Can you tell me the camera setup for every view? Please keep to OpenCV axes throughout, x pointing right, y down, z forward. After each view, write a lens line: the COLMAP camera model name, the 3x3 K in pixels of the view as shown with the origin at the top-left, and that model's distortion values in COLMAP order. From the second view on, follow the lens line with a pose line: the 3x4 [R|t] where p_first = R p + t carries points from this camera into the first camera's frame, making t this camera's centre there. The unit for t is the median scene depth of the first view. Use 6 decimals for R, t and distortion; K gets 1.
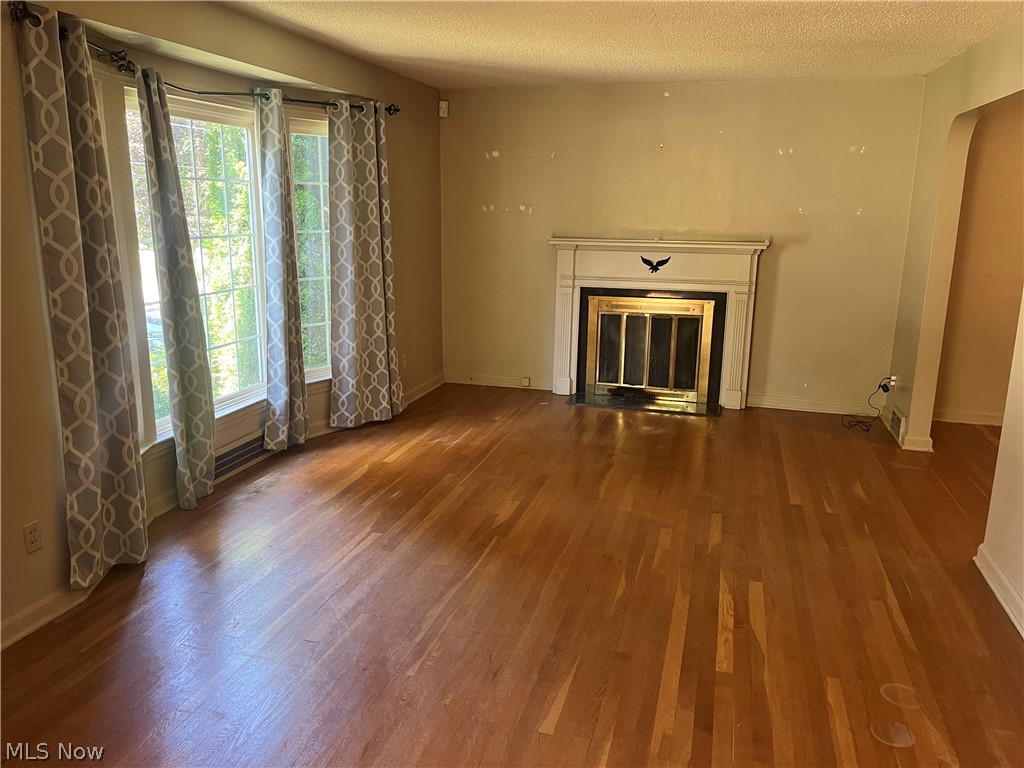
lens RADIAL K [[777.0, 0, 512.1], [0, 777.0, 383.6], [0, 0, 1]] dist [0.072220, -0.086170]
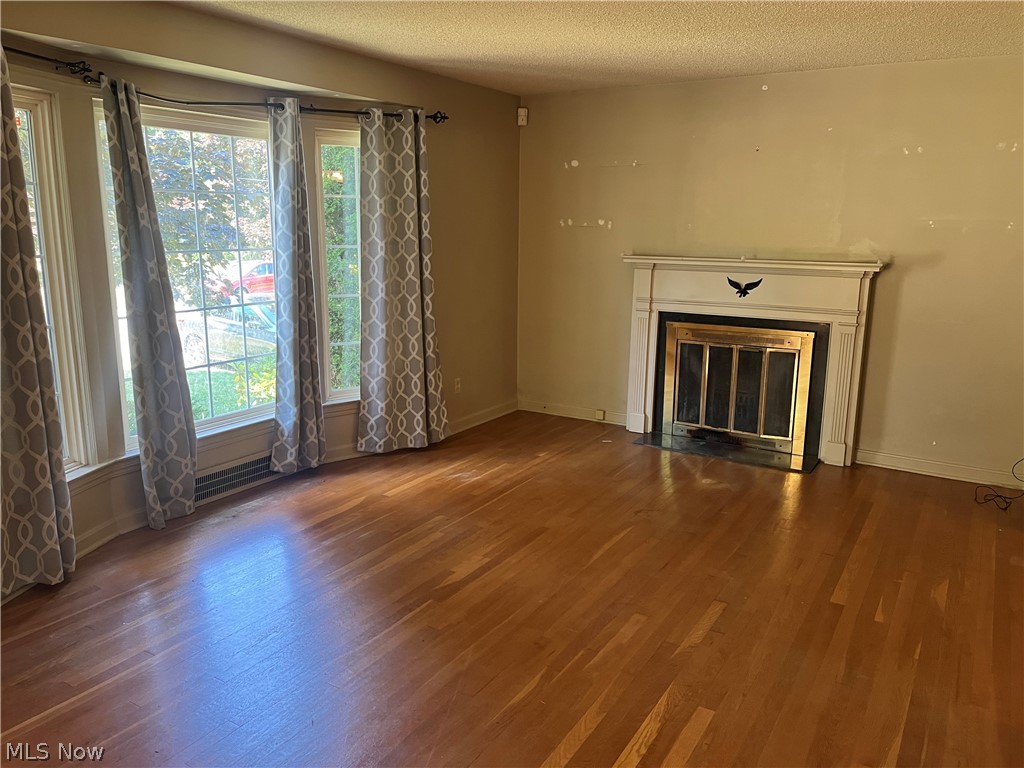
lens RADIAL K [[777.0, 0, 511.6], [0, 777.0, 383.8], [0, 0, 1]] dist [0.072220, -0.086170]
pose [[0.961638, 0.053895, -0.268976, 0.219706], [-0.059857, 0.998109, -0.014007, -0.026799], [0.267712, 0.029570, 0.963045, 0.145890]]
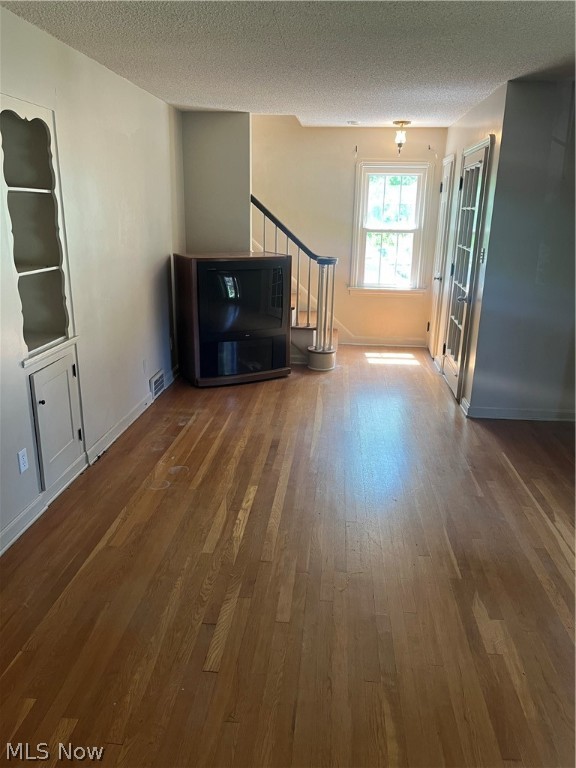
lens RADIAL K [[582.7, 0, 292.6], [0, 582.7, 383.5], [0, 0, 1]] dist [0.072220, -0.086170]
pose [[-0.980712, 0.029693, -0.193191, 0.240330], [-0.071521, 0.865334, 0.496066, -0.268189], [0.181904, 0.500315, -0.846520, 1.122350]]
